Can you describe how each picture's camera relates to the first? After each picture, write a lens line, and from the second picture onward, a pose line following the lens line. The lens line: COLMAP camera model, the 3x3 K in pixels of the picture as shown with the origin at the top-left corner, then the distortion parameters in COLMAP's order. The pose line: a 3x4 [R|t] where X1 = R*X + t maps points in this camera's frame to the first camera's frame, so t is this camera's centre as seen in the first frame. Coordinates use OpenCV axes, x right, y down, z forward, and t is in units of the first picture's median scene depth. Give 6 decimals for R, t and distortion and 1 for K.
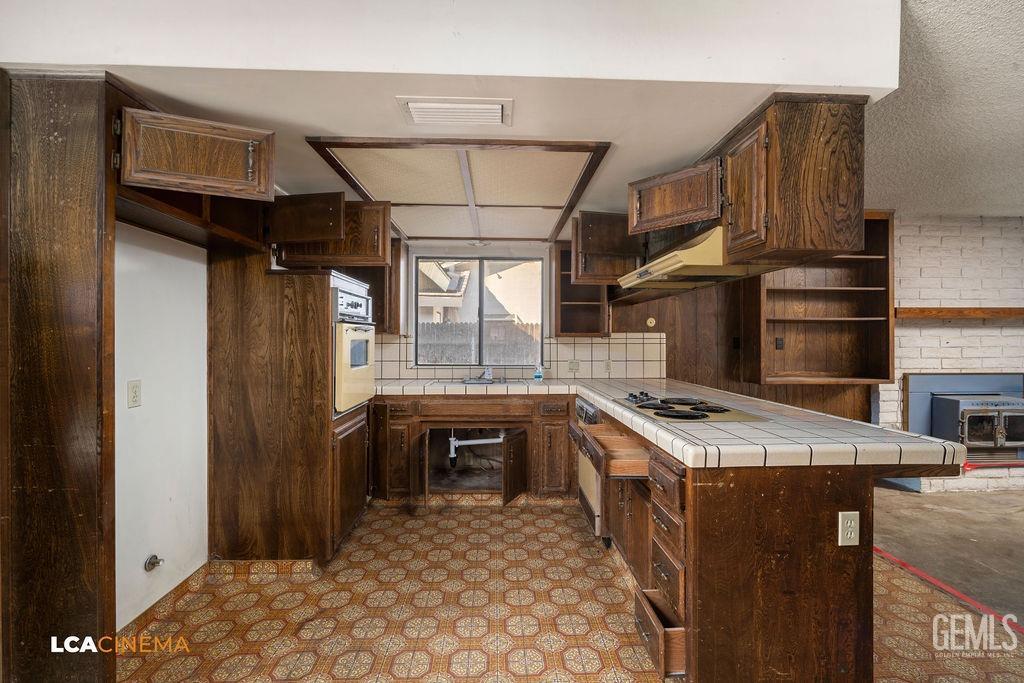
lens RADIAL K [[454.1, 0, 515.4], [0, 454.1, 336.5], [0, 0, 1]] dist [-0.004834, 0.000224]
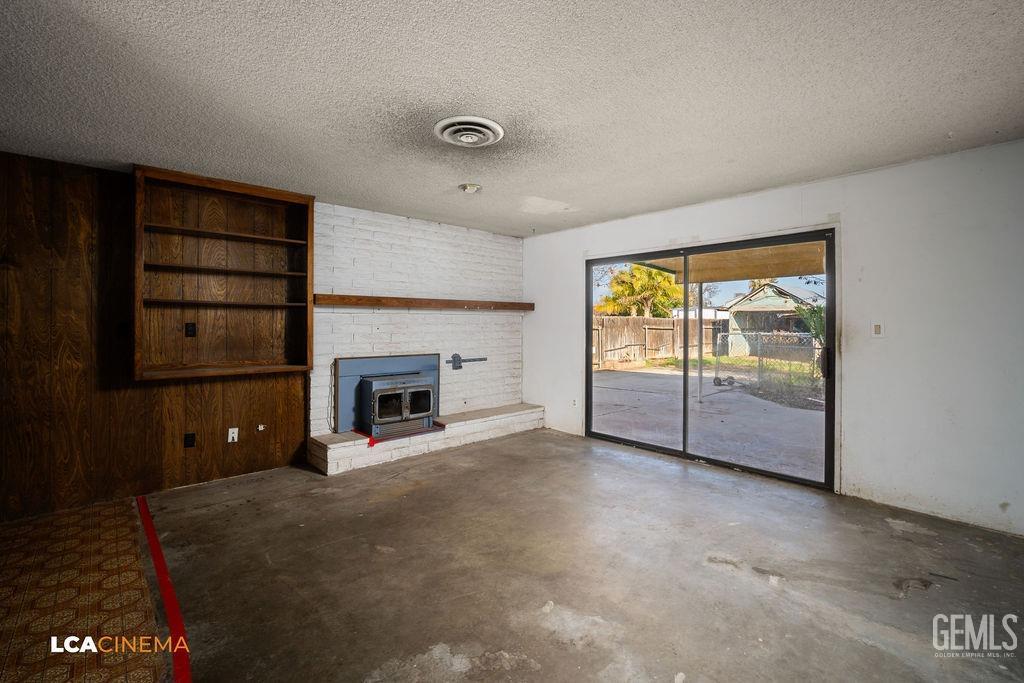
lens RADIAL K [[454.1, 0, 519.5], [0, 454.1, 323.3], [0, 0, 1]] dist [-0.004834, 0.000224]
pose [[0.755588, 0.006546, 0.655015, 0.565833], [-0.008356, 0.999965, -0.000354, -0.002300], [-0.654994, -0.005206, 0.755616, -0.061298]]
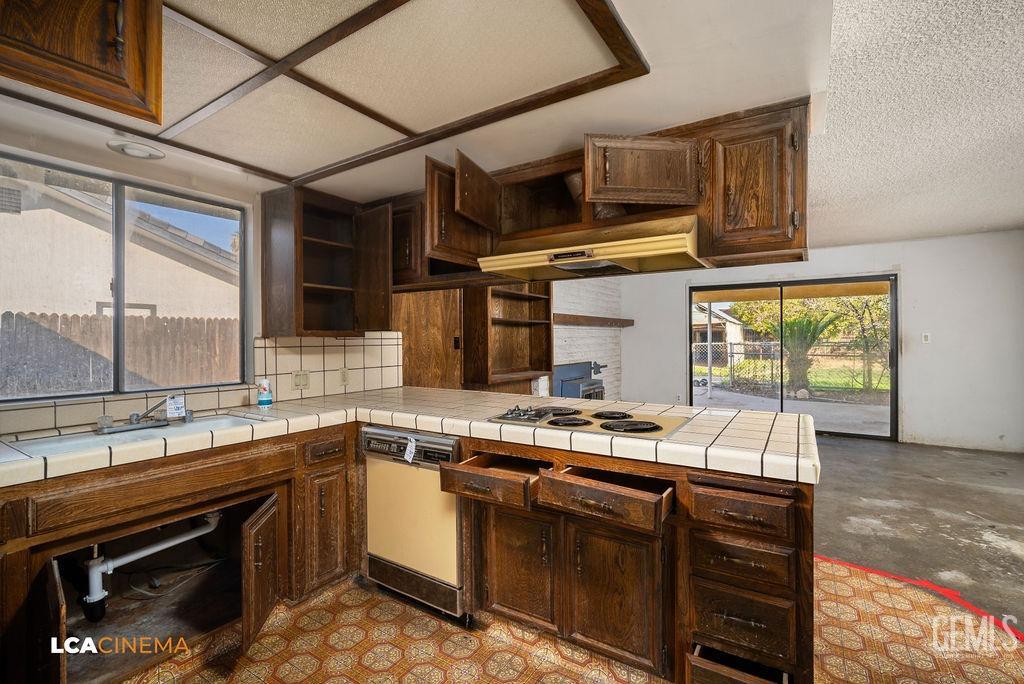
lens RADIAL K [[454.1, 0, 511.4], [0, 454.1, 340.1], [0, 0, 1]] dist [-0.004834, 0.000224]
pose [[0.576989, -0.004420, 0.816740, -0.267231], [0.000107, 0.999986, 0.005336, 0.002820], [-0.816752, -0.002992, 0.576981, 0.401438]]
